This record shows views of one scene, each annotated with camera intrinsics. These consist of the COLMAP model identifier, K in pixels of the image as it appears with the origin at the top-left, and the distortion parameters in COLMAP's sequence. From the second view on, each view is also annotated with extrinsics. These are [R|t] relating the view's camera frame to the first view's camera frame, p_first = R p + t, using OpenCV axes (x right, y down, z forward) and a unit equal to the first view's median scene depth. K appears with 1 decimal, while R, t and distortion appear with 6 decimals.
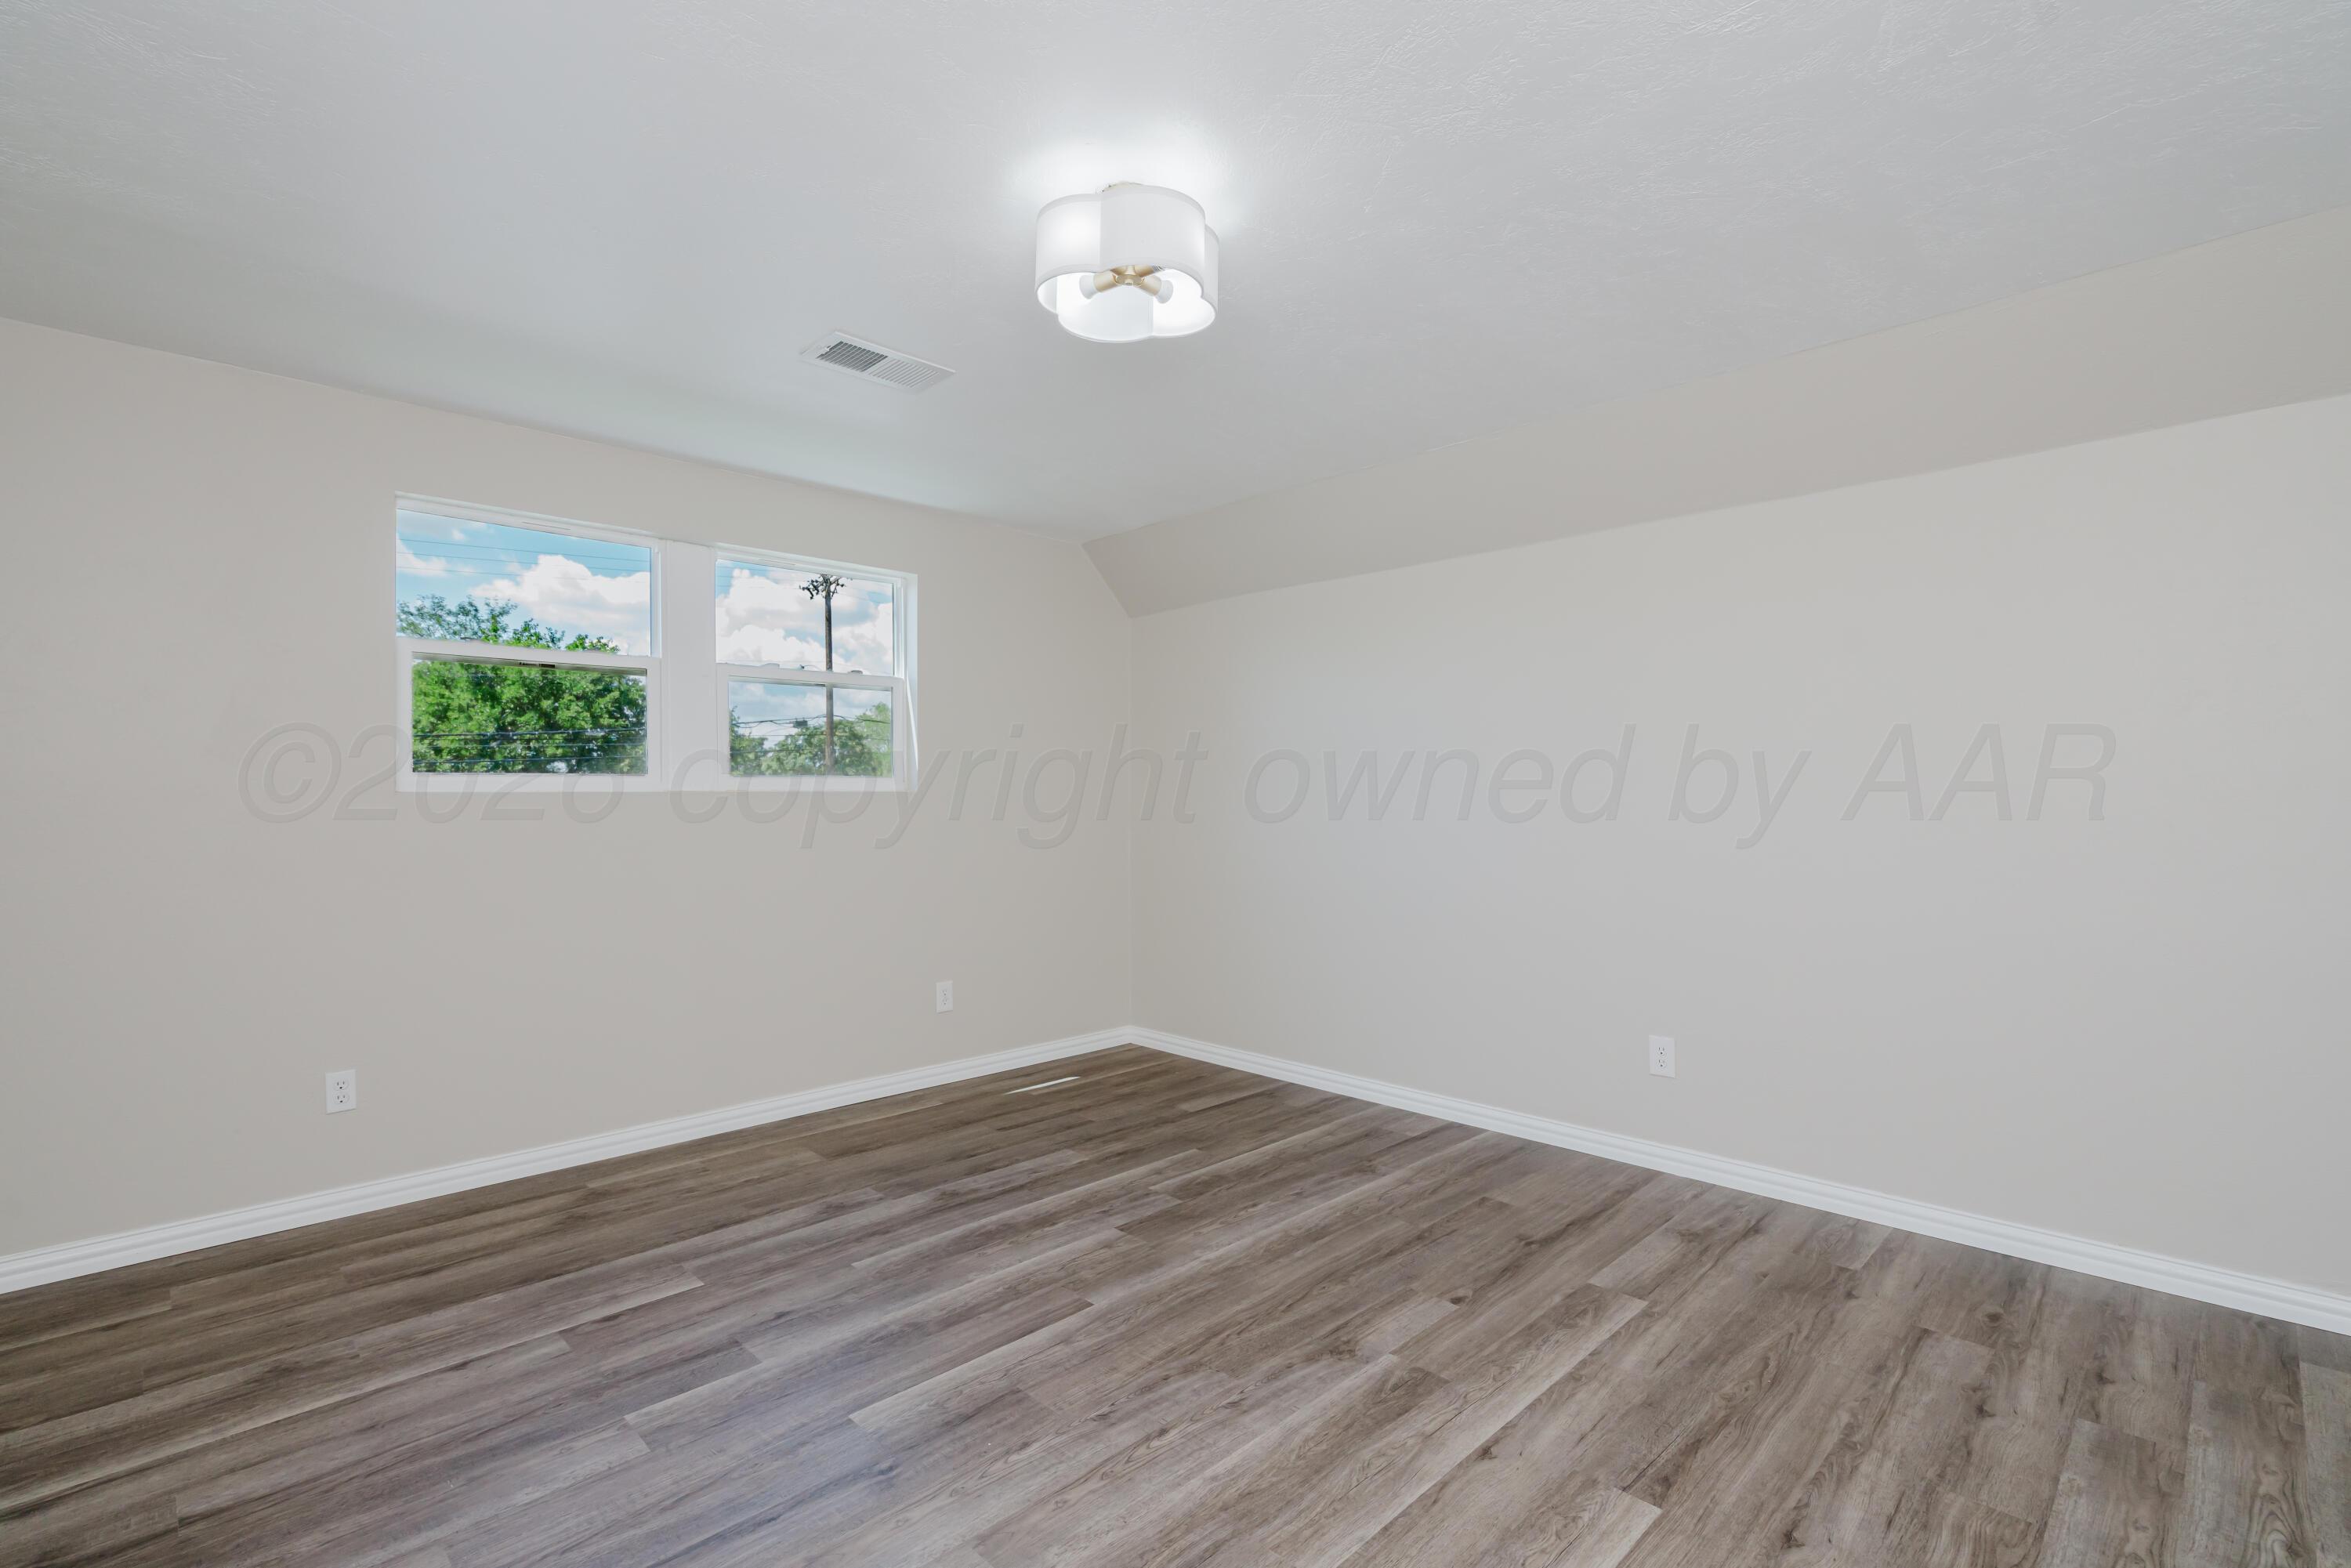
lens RADIAL K [[1084.4, 0, 1173.5], [0, 1084.4, 788.6], [0, 0, 1]] dist [-0.005867, 0.001238]
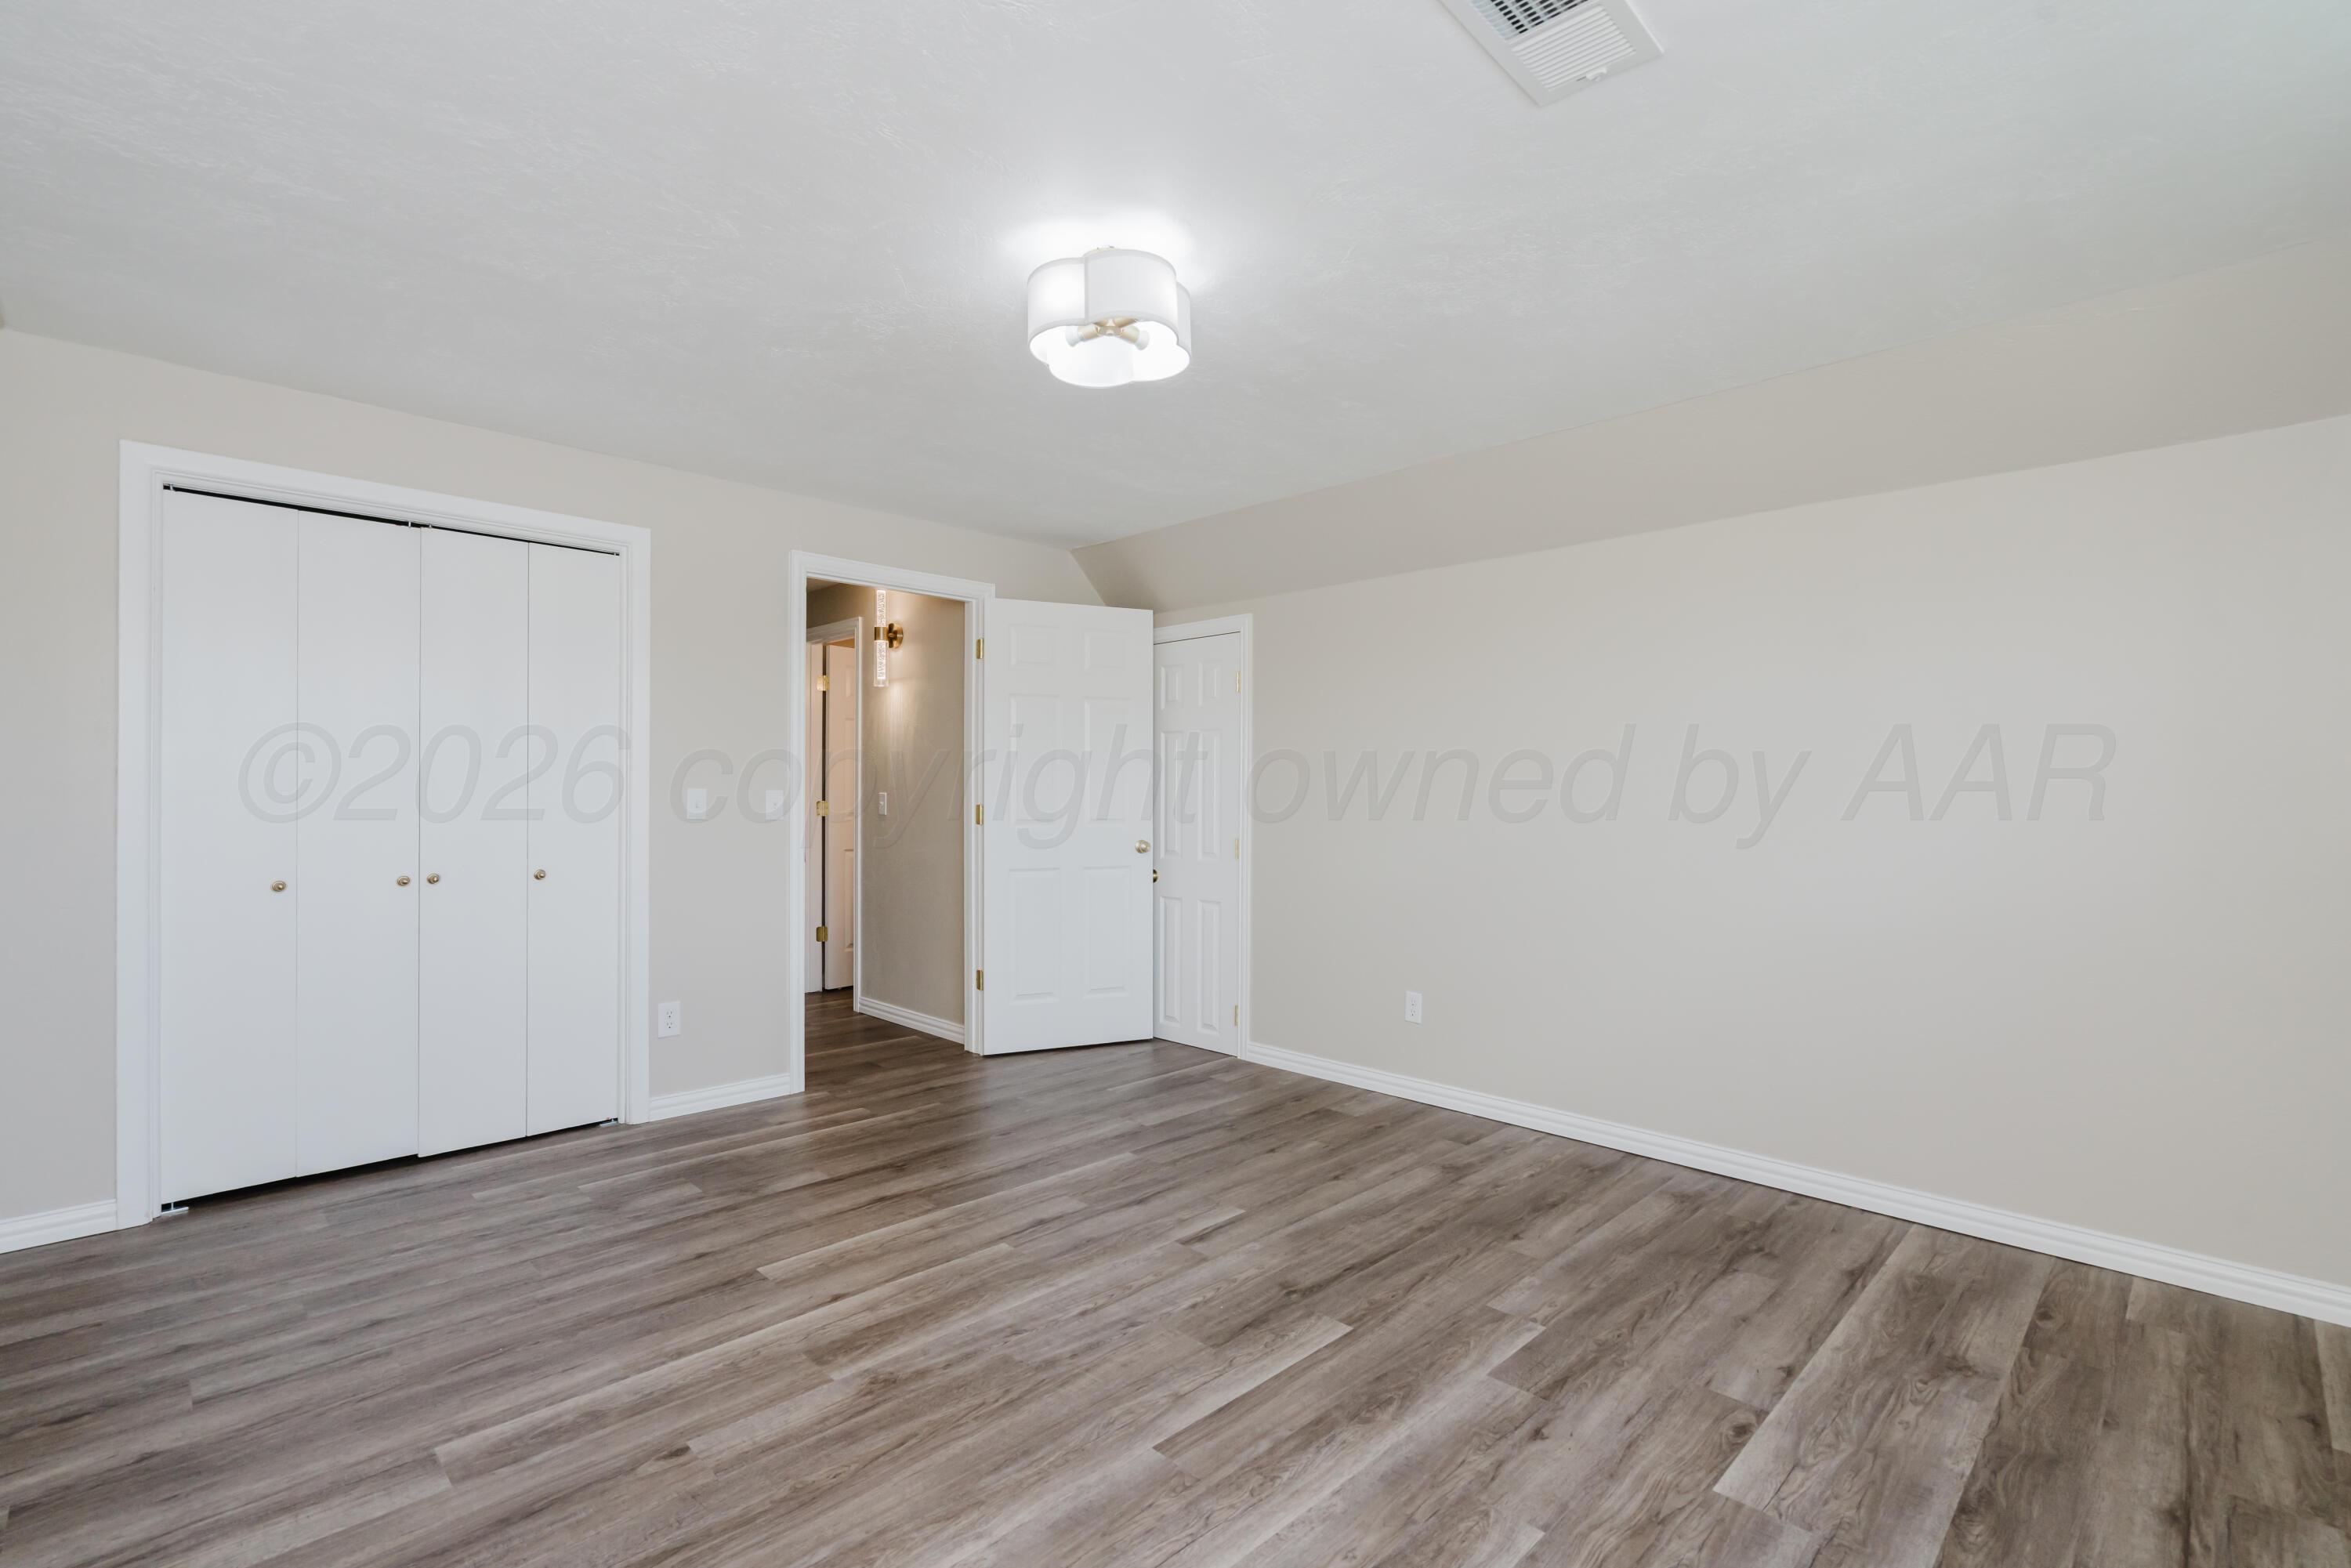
lens RADIAL K [[1084.4, 0, 1170.7], [0, 1084.4, 788.1], [0, 0, 1]] dist [-0.005867, 0.001238]
pose [[-0.999999, 0.000428, -0.001121, -0.095424], [0.000440, 0.999944, -0.010592, 0.013261], [0.001117, -0.010592, -0.999943, 1.975735]]
